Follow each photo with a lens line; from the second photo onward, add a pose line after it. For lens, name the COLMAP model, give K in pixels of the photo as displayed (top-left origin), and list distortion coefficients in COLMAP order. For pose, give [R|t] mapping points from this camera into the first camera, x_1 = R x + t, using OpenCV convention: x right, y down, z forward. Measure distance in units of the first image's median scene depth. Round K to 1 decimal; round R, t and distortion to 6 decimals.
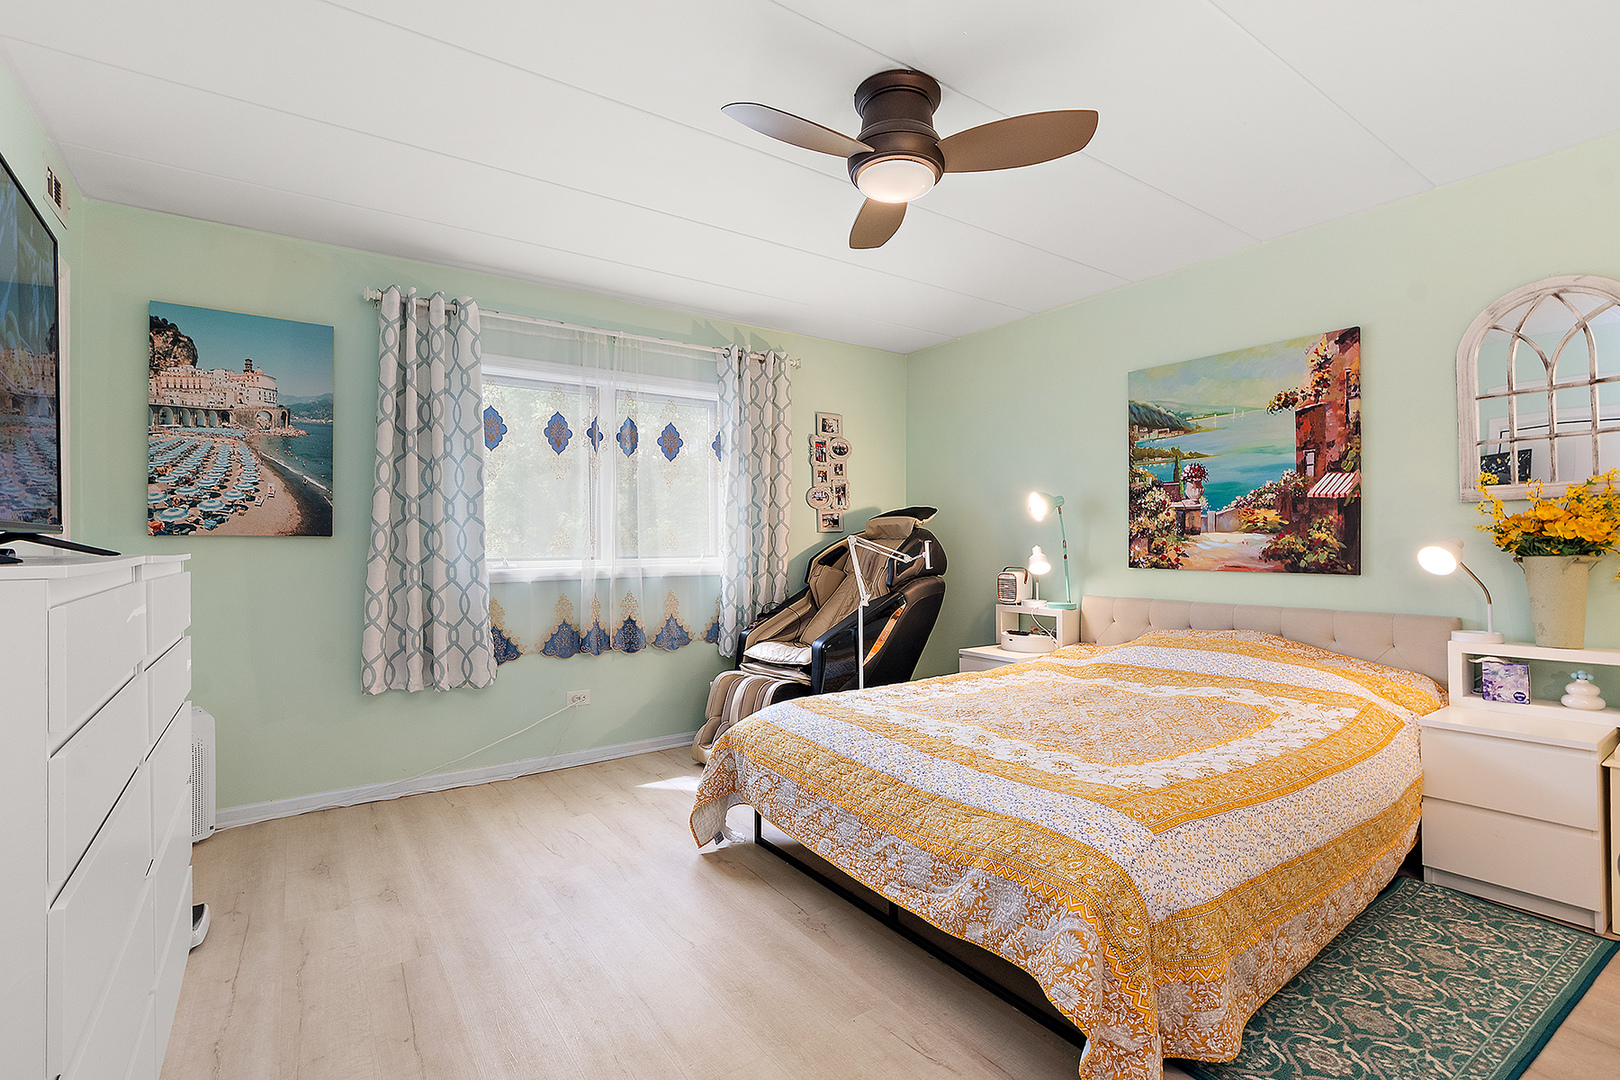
lens RADIAL K [[743.5, 0, 806.1], [0, 743.5, 545.1], [0, 0, 1]] dist [-0.000416, -0.000131]
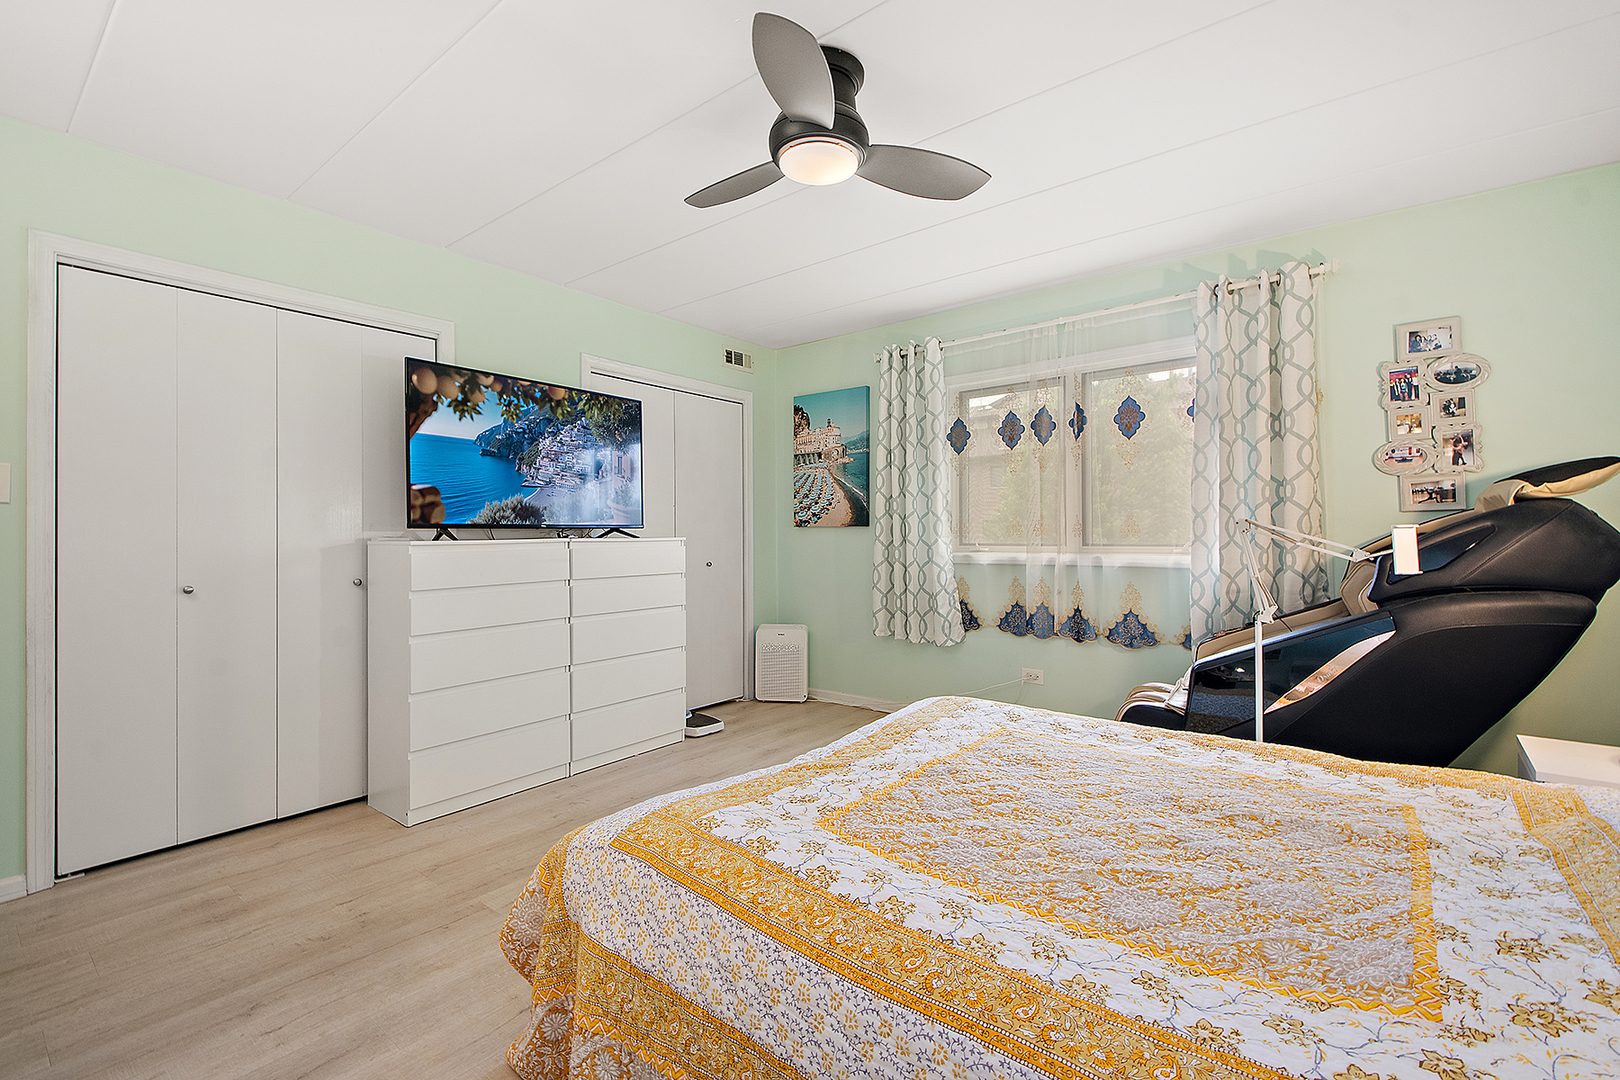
lens RADIAL K [[683.7, 0, 779.7], [0, 683.7, 532.1], [0, 0, 1]] dist [0.027423, -0.000085]
pose [[0.281425, 0.000690, -0.959583, 0.637331], [0.002801, 0.999995, 0.001540, -0.003124], [0.959579, -0.003121, 0.281422, 0.449748]]
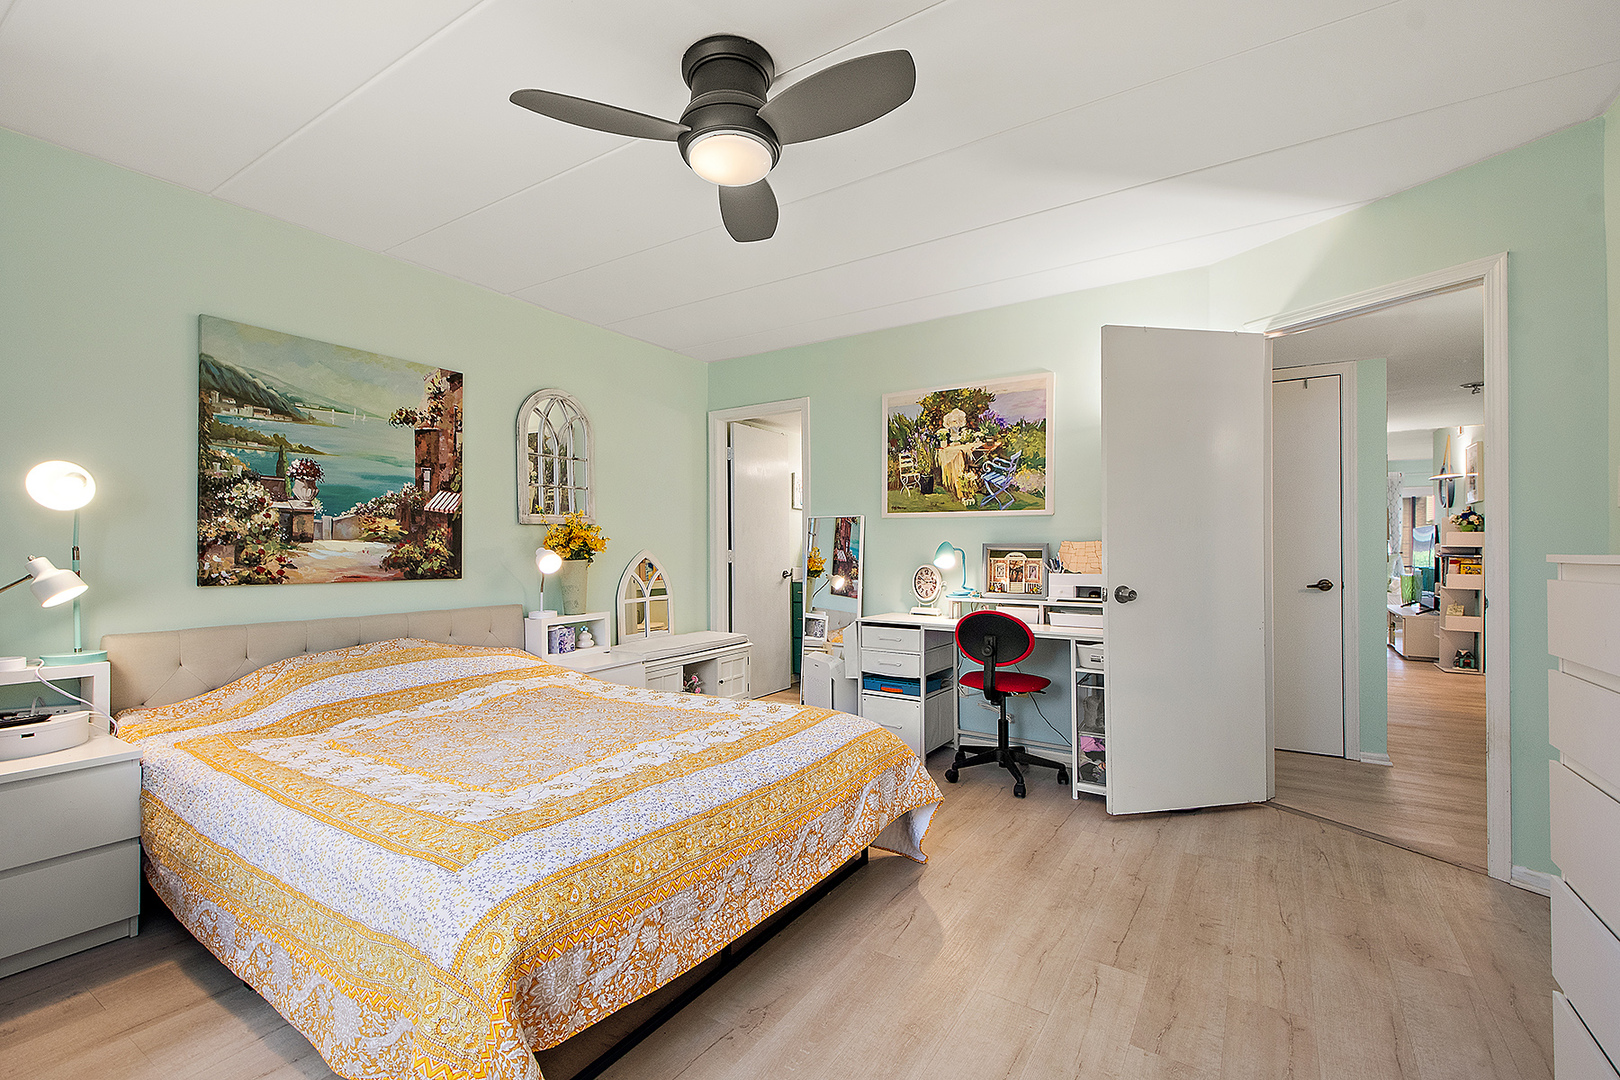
lens RADIAL K [[743.5, 0, 806.1], [0, 743.5, 545.1], [0, 0, 1]] dist [-0.000416, -0.000131]
pose [[-0.411729, 0.014191, 0.911196, -0.508426], [0.006618, 0.999899, -0.012582, 0.004186], [-0.911282, 0.000850, -0.411781, 0.849654]]
